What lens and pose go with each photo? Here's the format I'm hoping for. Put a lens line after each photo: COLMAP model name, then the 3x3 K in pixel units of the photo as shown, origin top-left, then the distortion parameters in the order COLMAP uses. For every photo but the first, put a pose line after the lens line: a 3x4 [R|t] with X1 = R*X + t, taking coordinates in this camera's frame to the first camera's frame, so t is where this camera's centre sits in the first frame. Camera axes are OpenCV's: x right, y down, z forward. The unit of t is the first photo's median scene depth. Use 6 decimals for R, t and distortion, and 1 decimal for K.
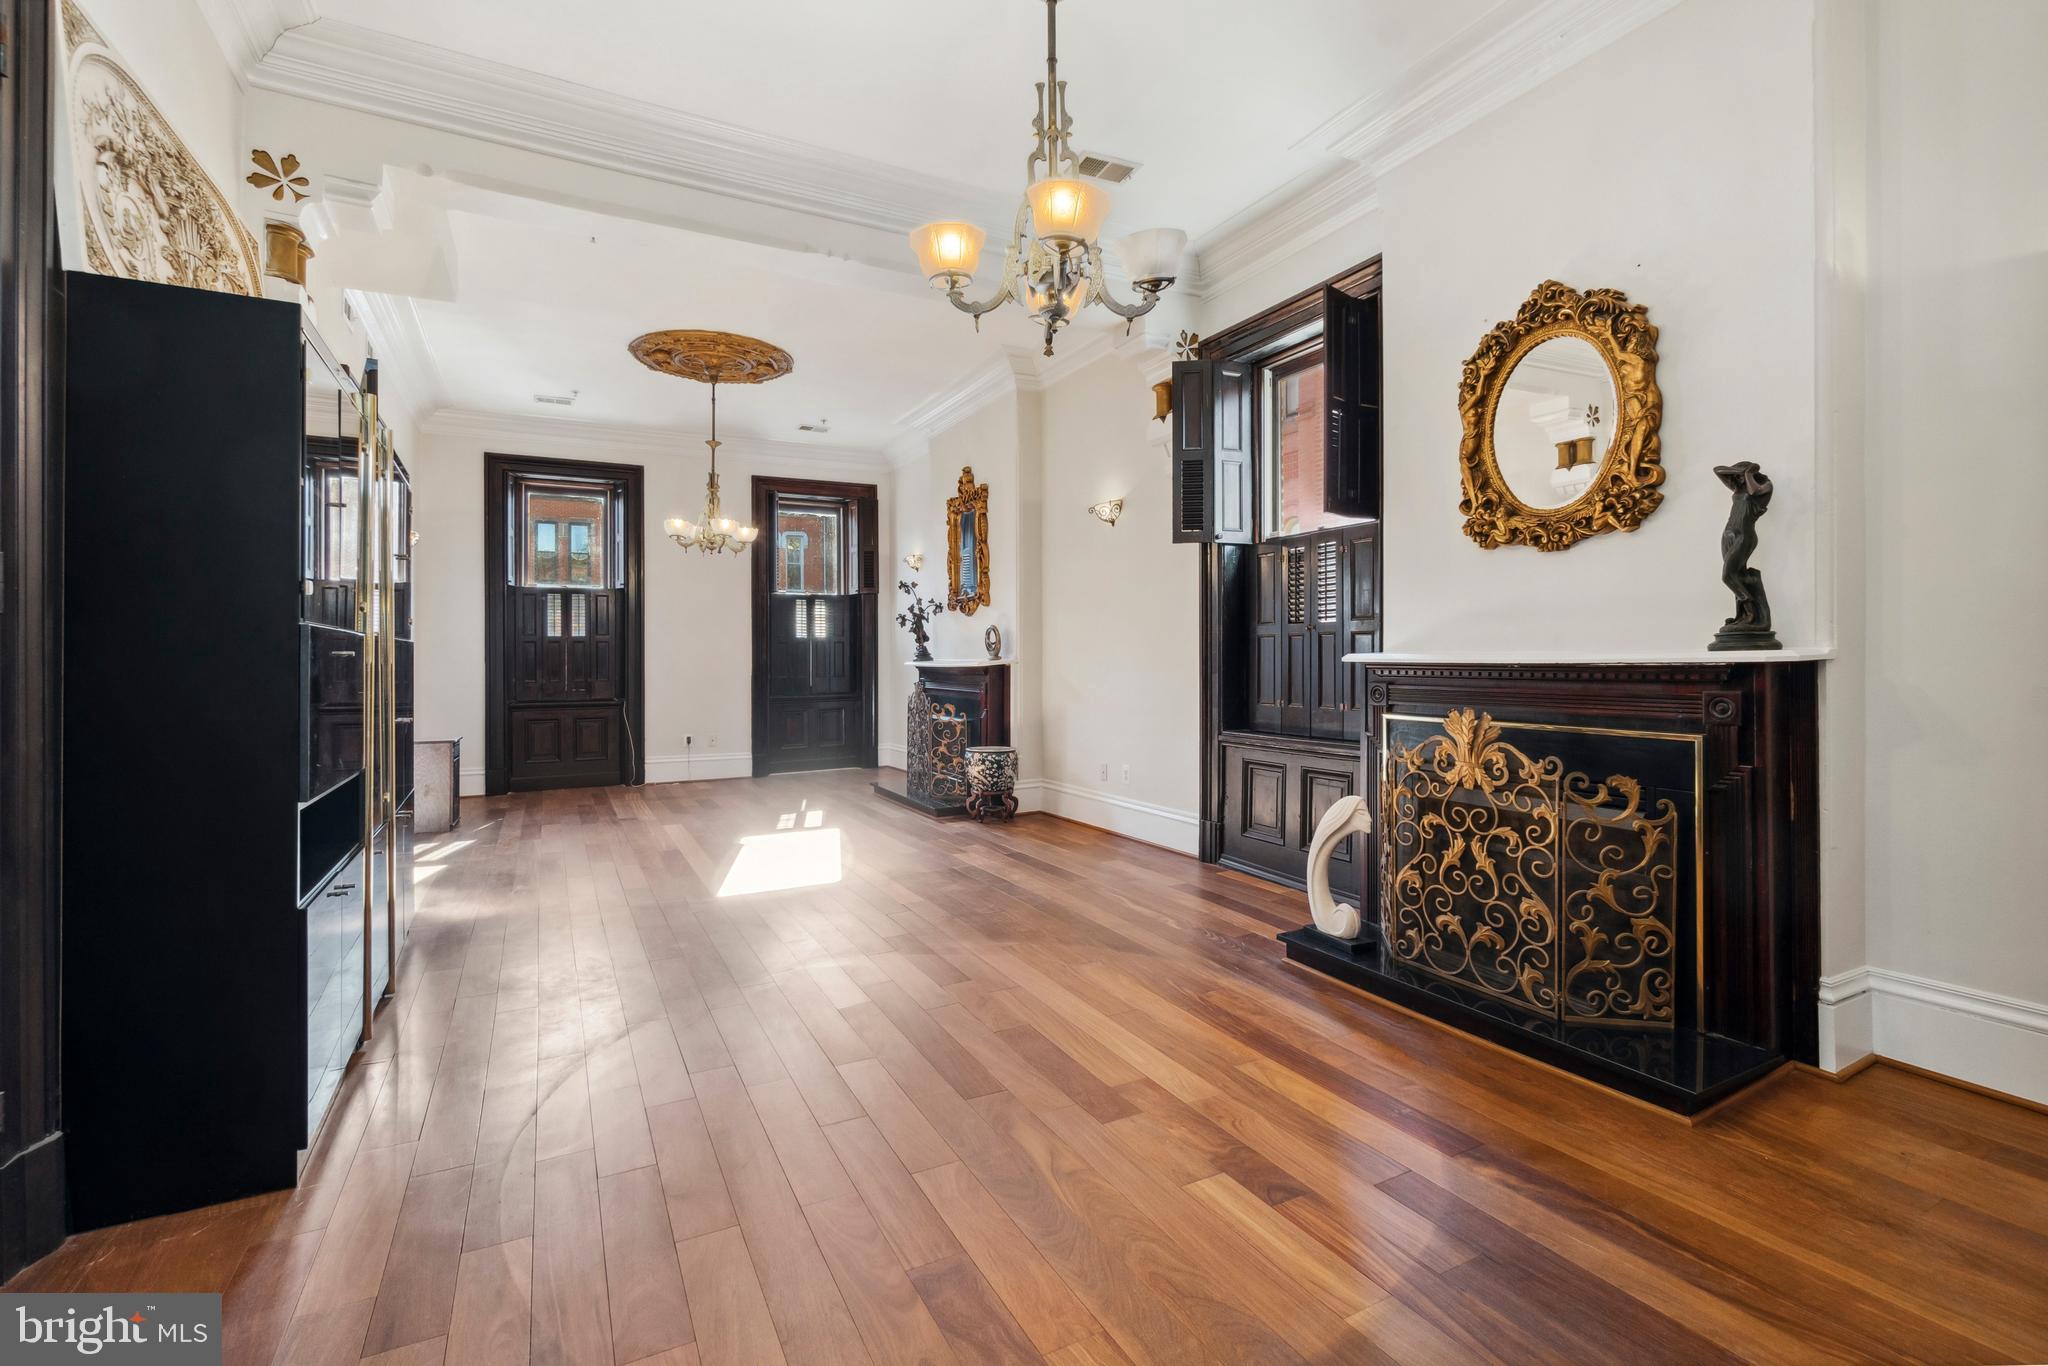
lens RADIAL K [[888.7, 0, 1035.2], [0, 888.7, 665.5], [0, 0, 1]] dist [-0.003770, 0.001892]
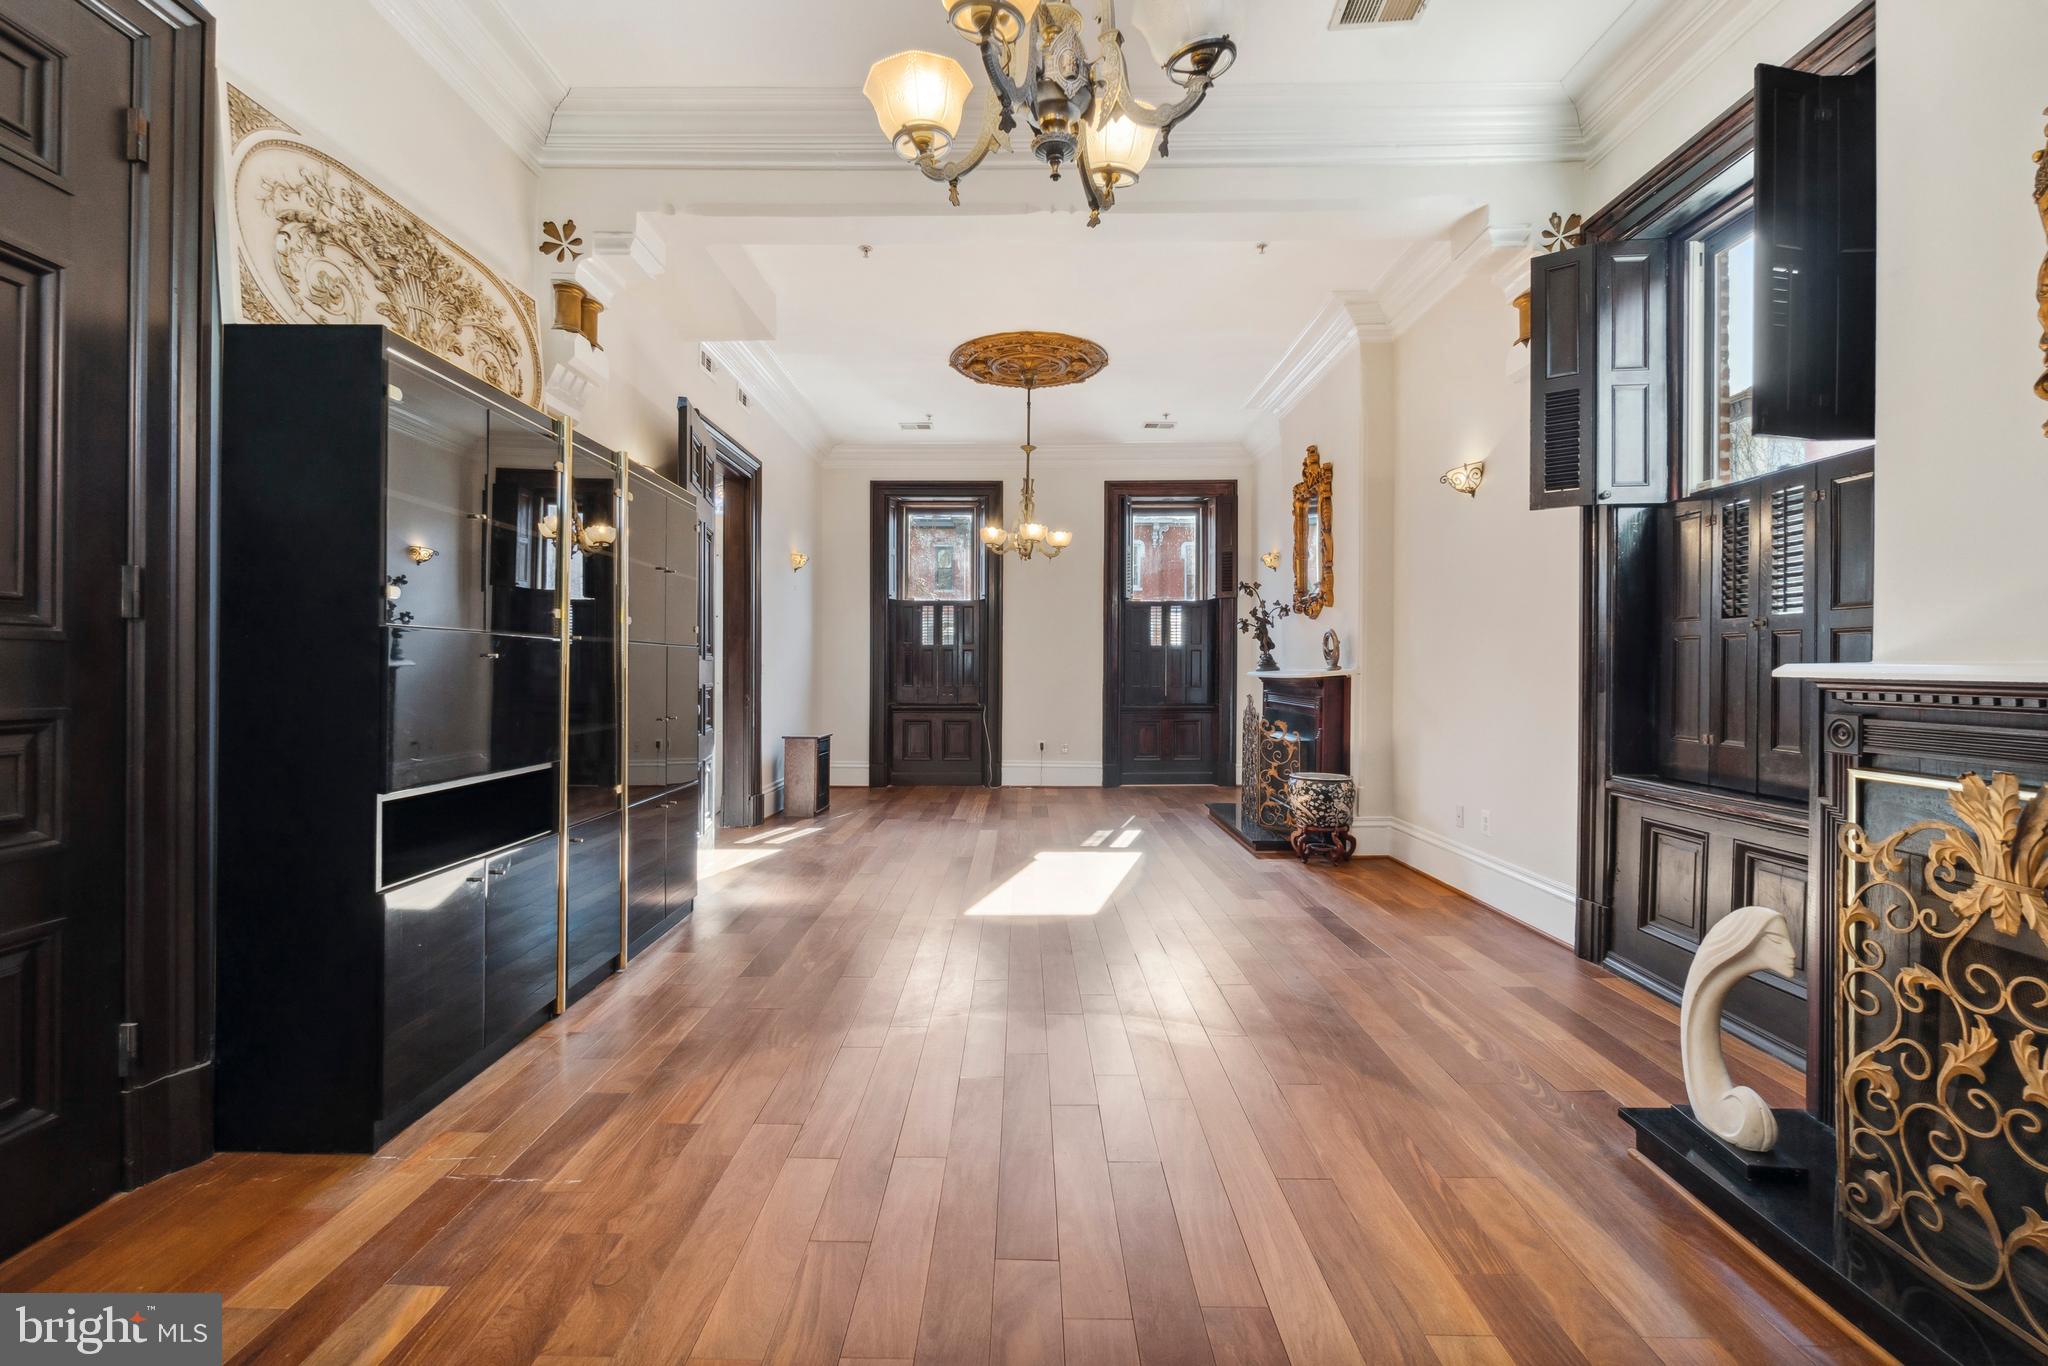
lens RADIAL K [[888.7, 0, 1021.9], [0, 888.7, 671.7], [0, 0, 1]] dist [-0.003770, 0.001892]
pose [[0.877983, 0.011110, -0.478563, 0.138936], [-0.013242, 0.999912, -0.001080, -0.000334], [0.478508, 0.007285, 0.878053, 0.170934]]
